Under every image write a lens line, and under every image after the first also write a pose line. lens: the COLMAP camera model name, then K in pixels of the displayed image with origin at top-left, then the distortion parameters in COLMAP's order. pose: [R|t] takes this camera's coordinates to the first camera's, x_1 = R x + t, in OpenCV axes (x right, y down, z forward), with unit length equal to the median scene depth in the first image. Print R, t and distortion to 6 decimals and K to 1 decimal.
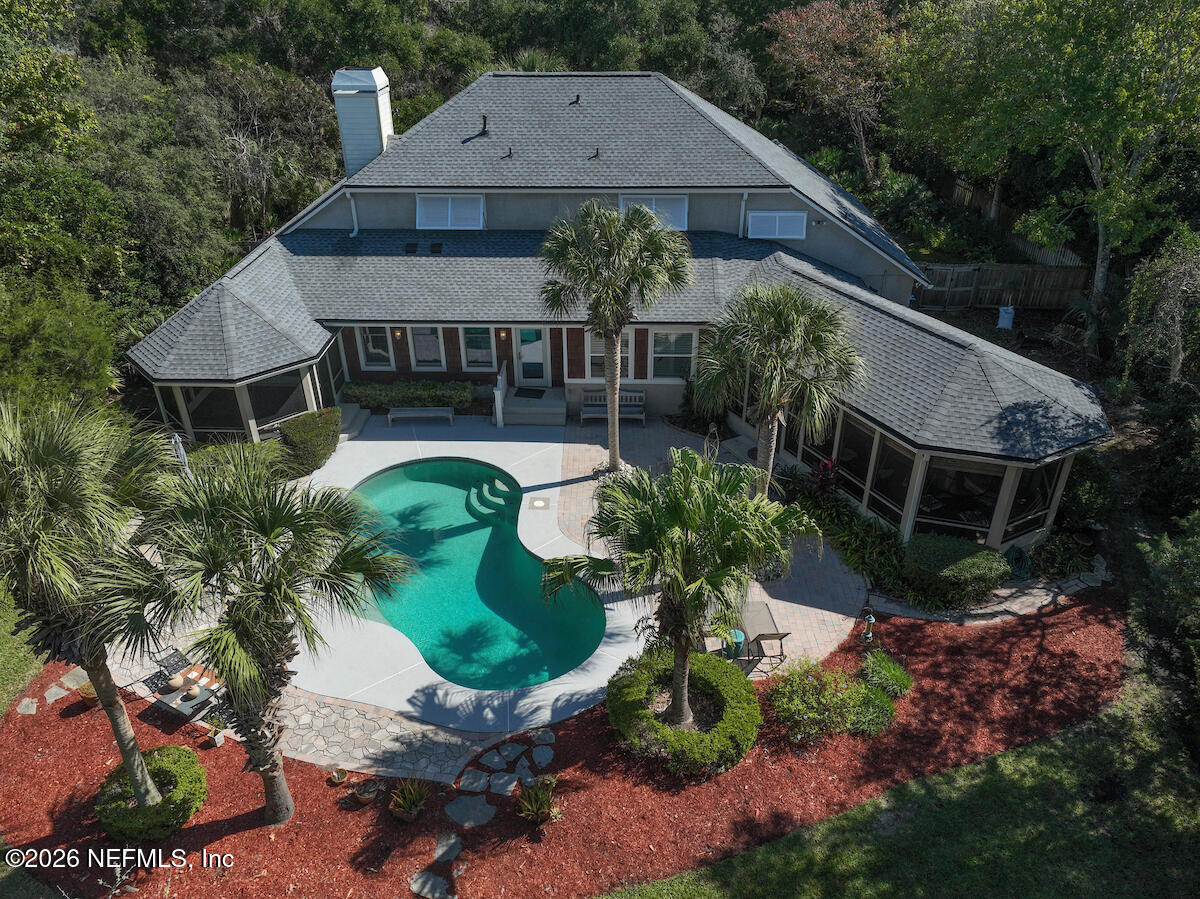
lens RADIAL K [[860.1, 0, 600.0], [0, 860.1, 449.5], [0, 0, 1]] dist [-0.041364, -0.000366]
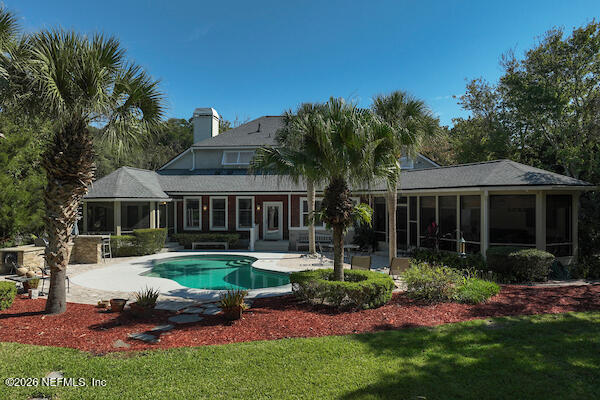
lens RADIAL K [[428.3, 0, 300.0], [0, 428.3, 200.0], [0, 0, 1]] dist [-0.001663, -0.000400]
pose [[0.997516, 0.005326, -0.070237, 0.053854], [-0.041423, 0.850853, -0.523769, 0.397522], [0.056972, 0.525377, 0.848960, 0.200447]]
